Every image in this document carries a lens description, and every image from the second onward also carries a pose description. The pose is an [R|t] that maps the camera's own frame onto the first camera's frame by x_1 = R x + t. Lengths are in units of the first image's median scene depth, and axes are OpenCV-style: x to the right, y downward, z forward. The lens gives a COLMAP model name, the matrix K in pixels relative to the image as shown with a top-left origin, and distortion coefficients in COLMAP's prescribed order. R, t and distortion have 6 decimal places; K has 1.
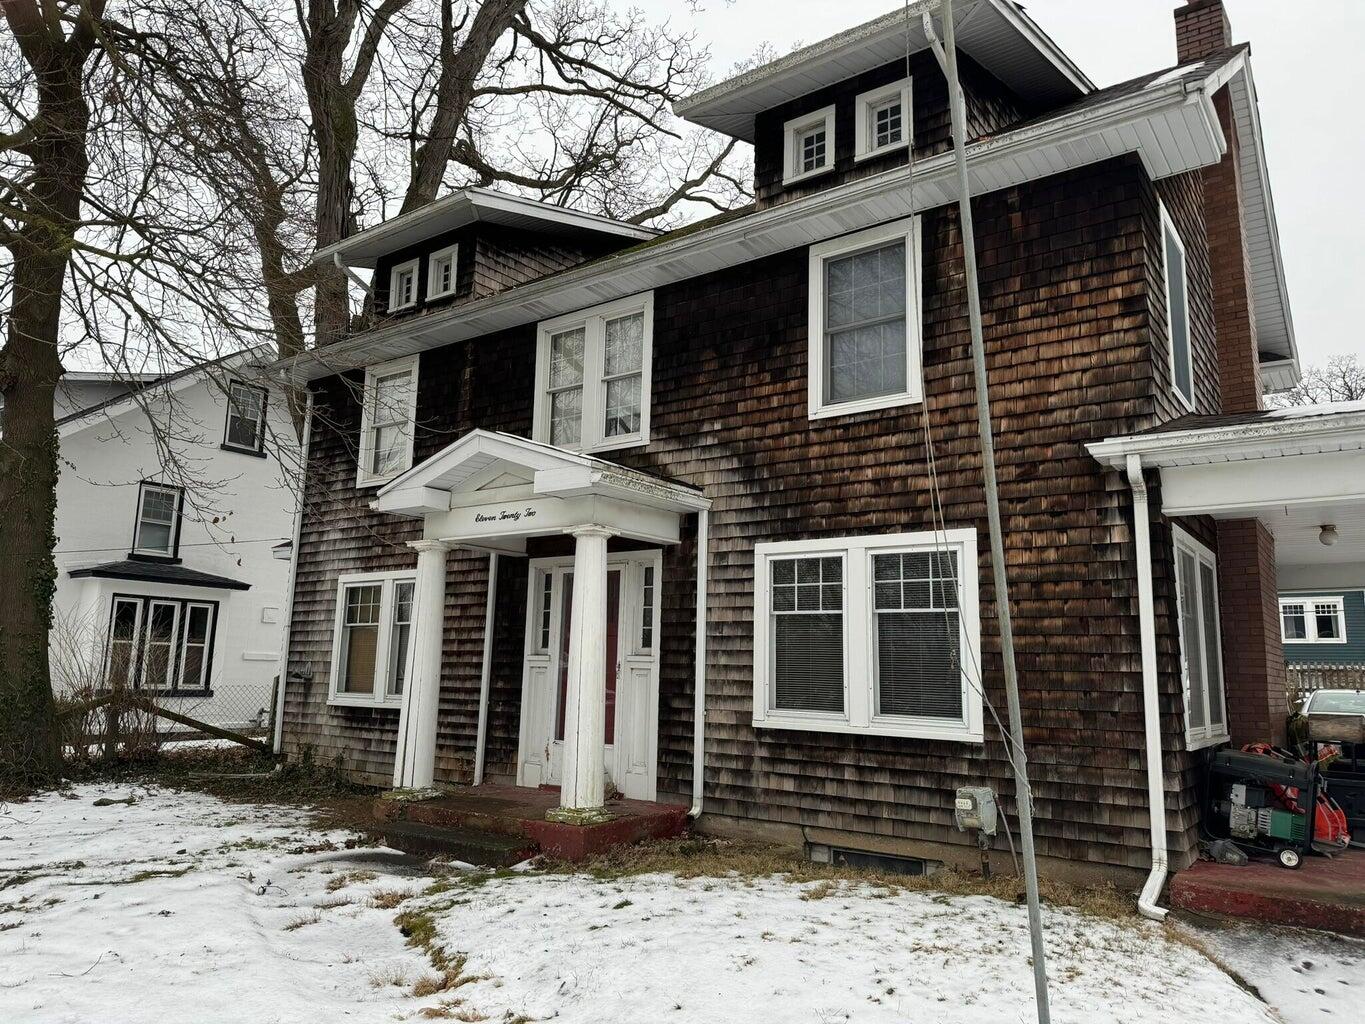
lens RADIAL K [[954.4, 0, 682.5], [0, 954.4, 512.0], [0, 0, 1]] dist [0.197545, -0.405715]
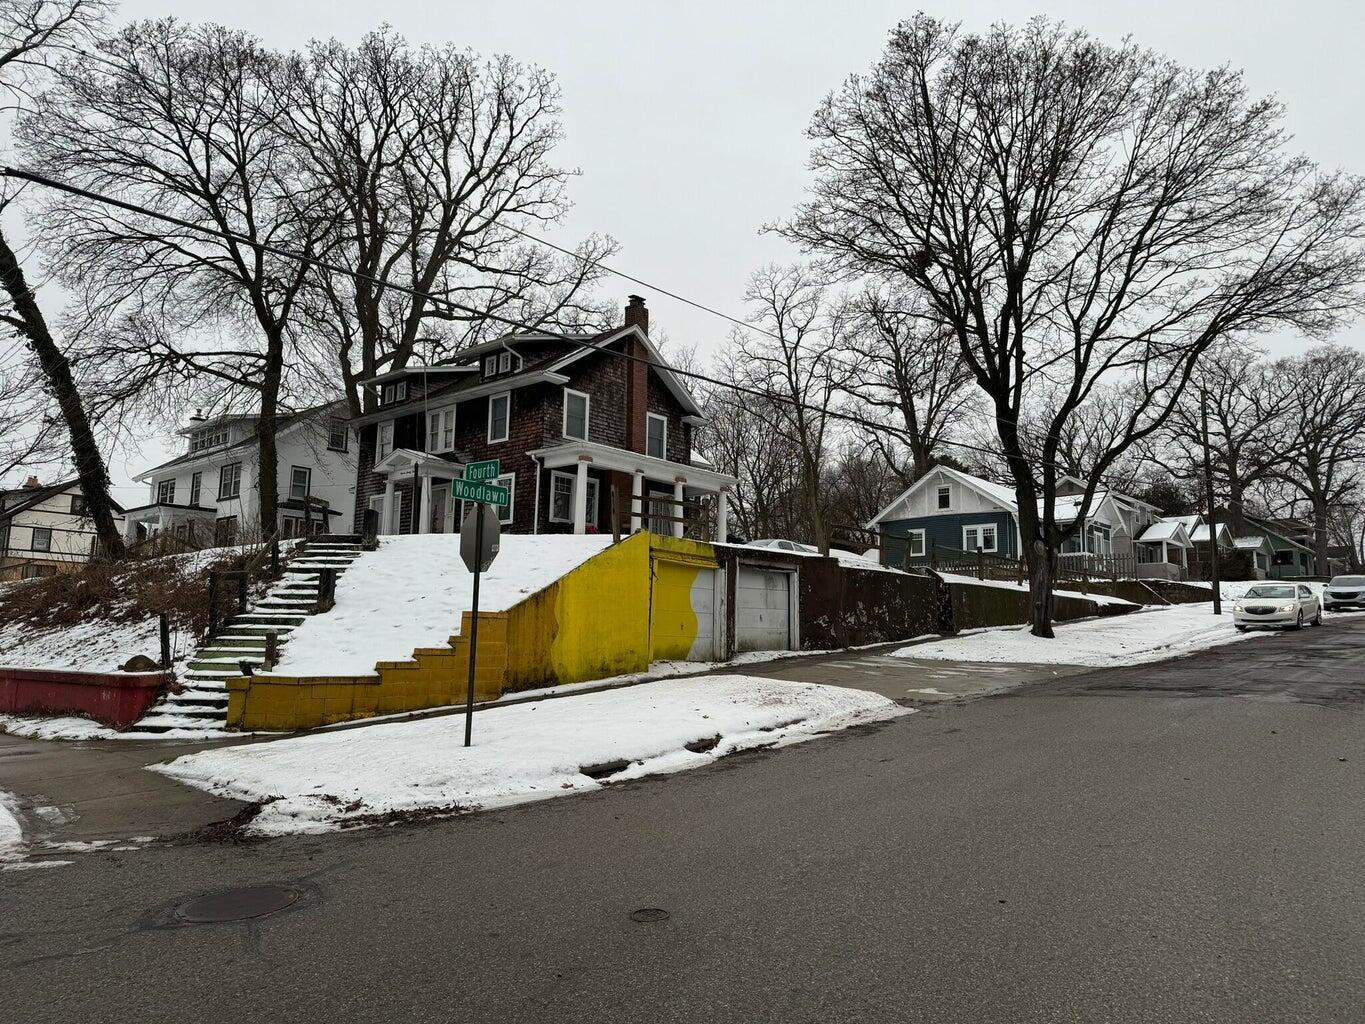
lens RADIAL K [[954.4, 0, 682.5], [0, 954.4, 512.0], [0, 0, 1]] dist [0.197545, -0.405715]
pose [[0.996172, -0.015891, -0.085958, 1.177129], [0.017845, 0.999598, 0.022015, 0.092357], [0.085574, -0.023464, 0.996055, -2.570918]]
